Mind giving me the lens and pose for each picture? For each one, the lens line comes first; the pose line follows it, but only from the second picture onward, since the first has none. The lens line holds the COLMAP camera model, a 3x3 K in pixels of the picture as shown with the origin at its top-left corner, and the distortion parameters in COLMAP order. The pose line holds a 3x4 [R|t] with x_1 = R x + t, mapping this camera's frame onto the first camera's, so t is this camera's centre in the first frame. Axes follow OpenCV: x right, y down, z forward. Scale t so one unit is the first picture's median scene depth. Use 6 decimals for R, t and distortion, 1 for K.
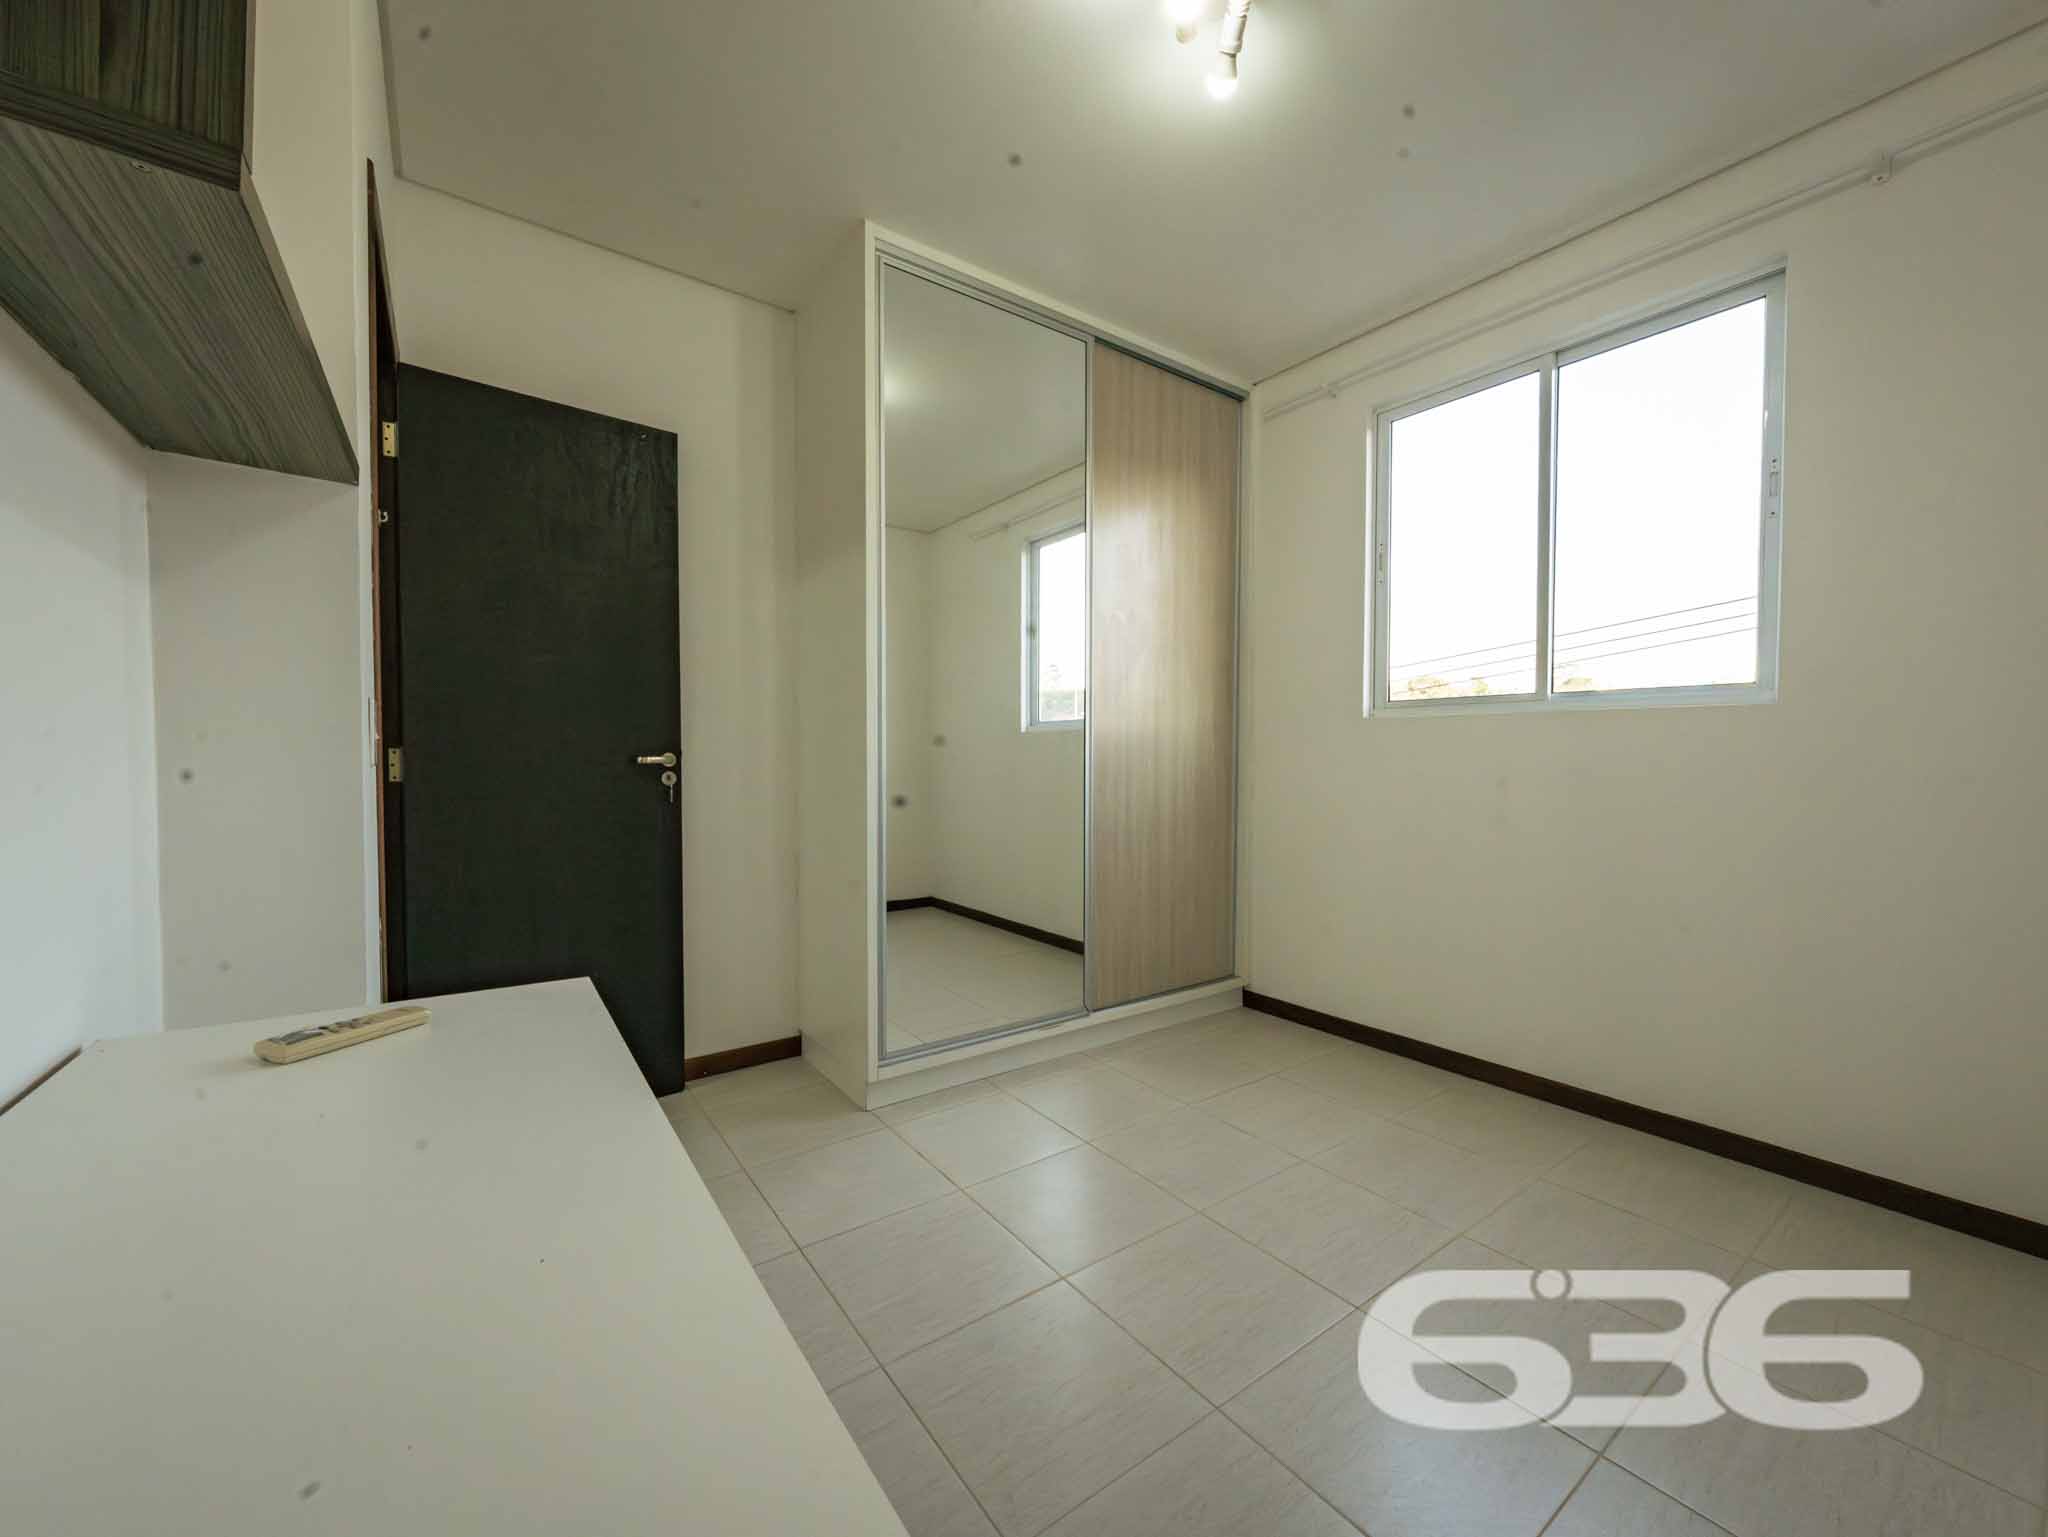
lens RADIAL K [[784.7, 0, 1028.2], [0, 784.7, 766.5], [0, 0, 1]] dist [-0.000703, 0.000044]
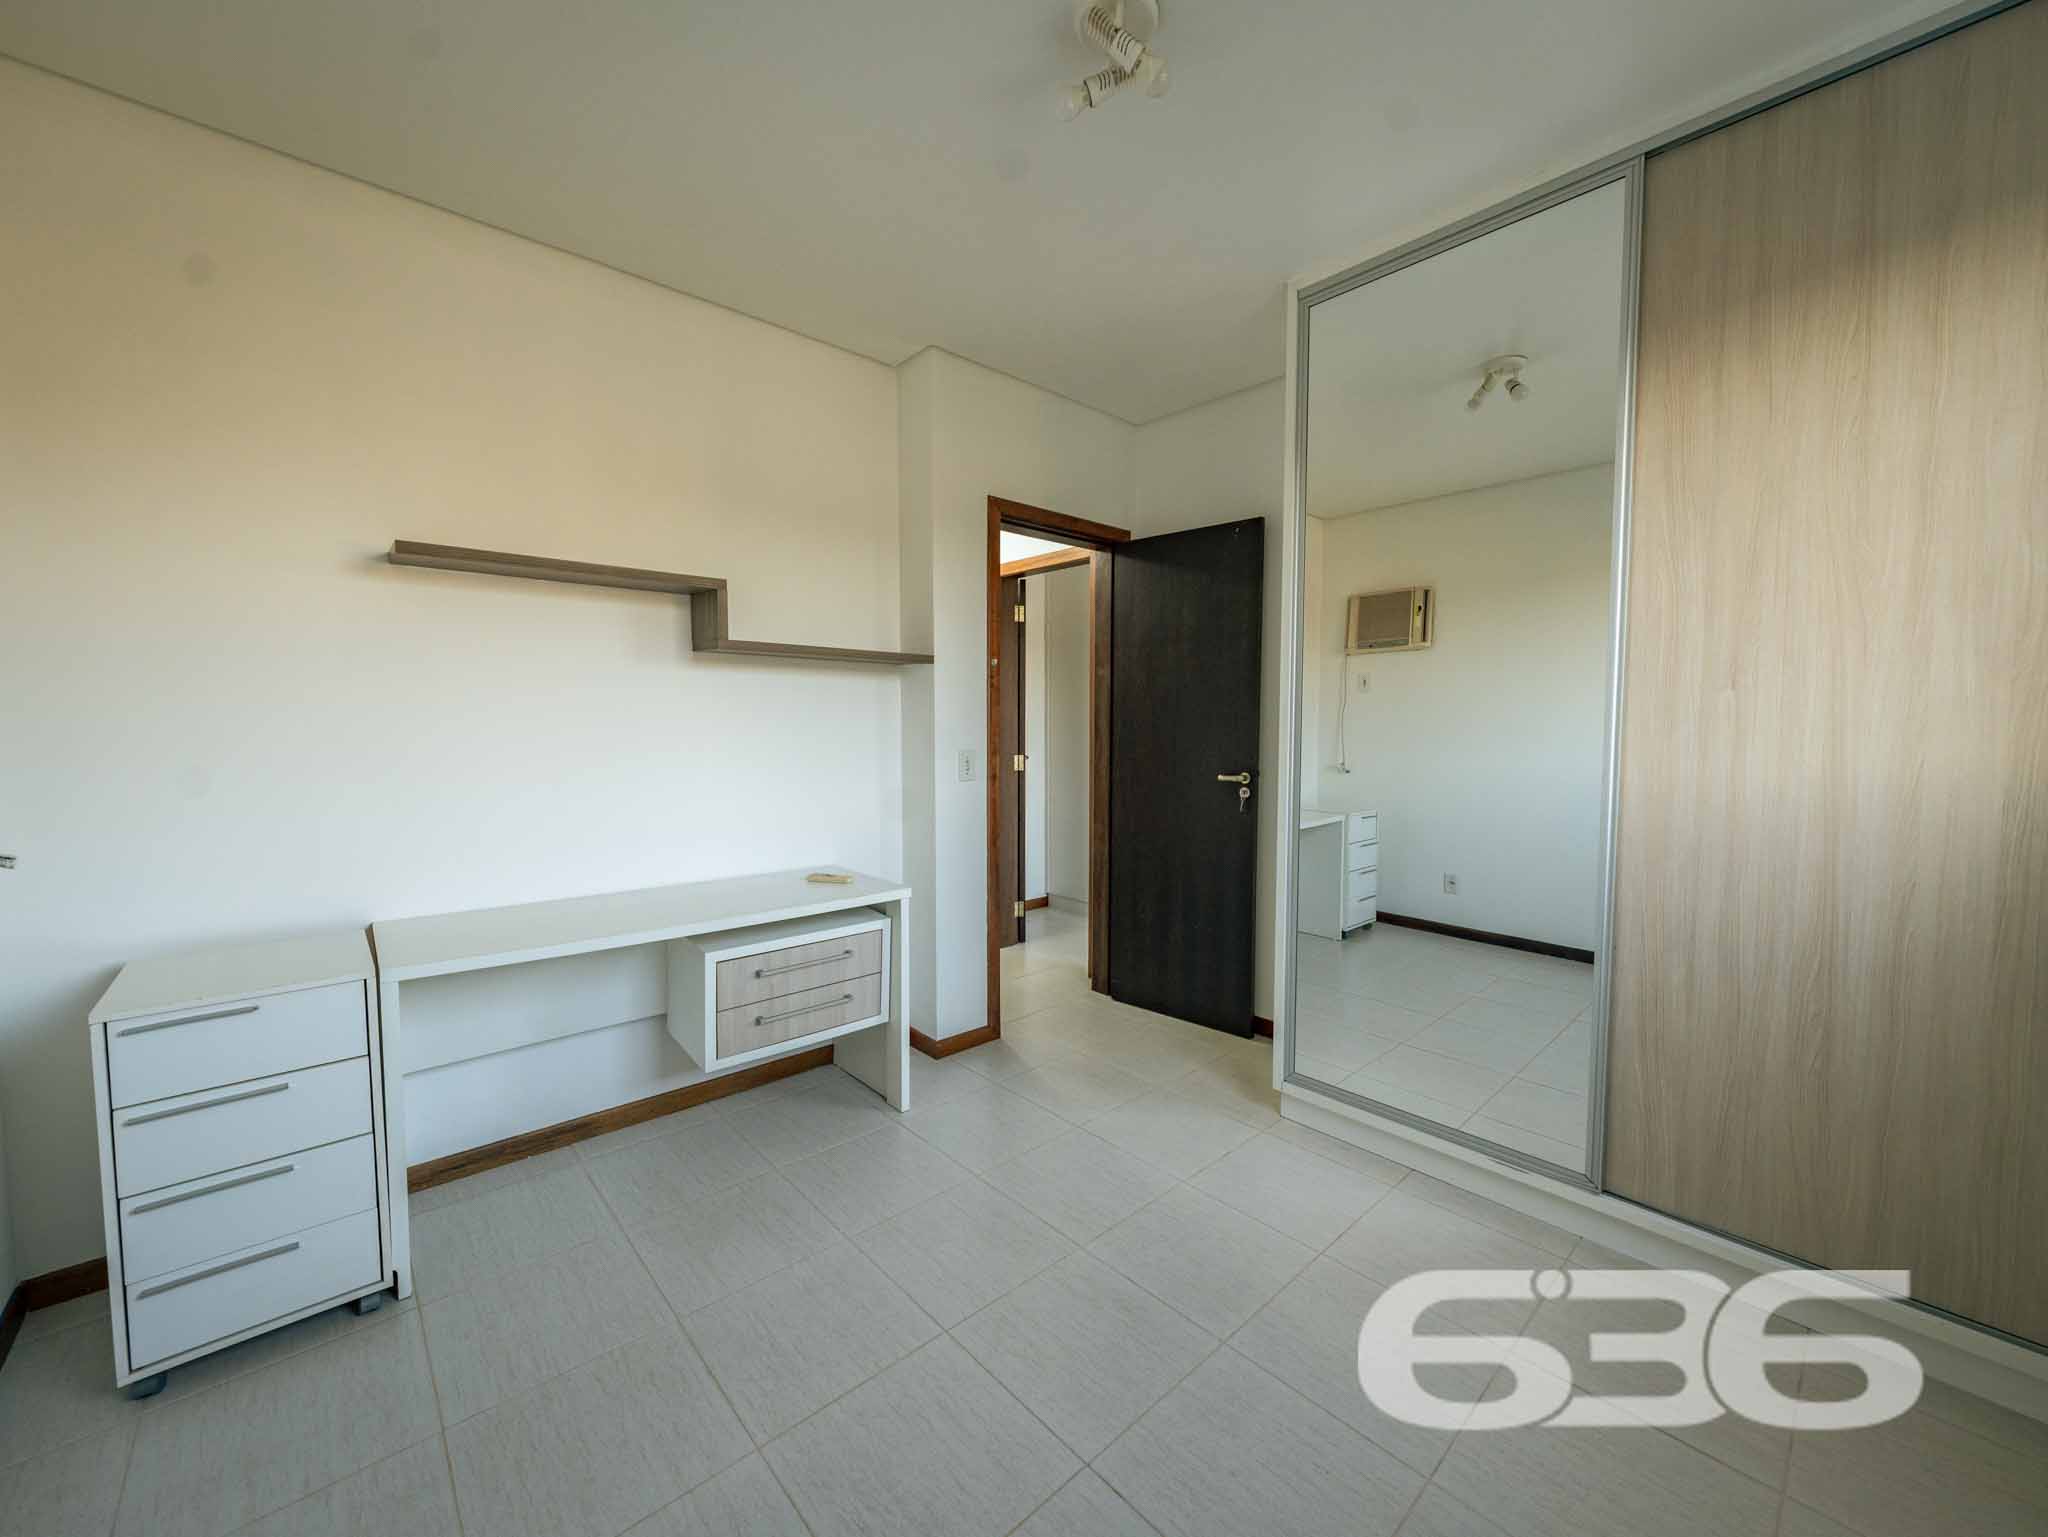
lens RADIAL K [[784.7, 0, 1028.2], [0, 784.7, 766.5], [0, 0, 1]] dist [-0.000703, 0.000044]
pose [[0.134377, 0.063638, -0.988885, 0.747797], [-0.011119, 0.997970, 0.062711, -0.102618], [0.990868, 0.002568, 0.134812, 0.473880]]
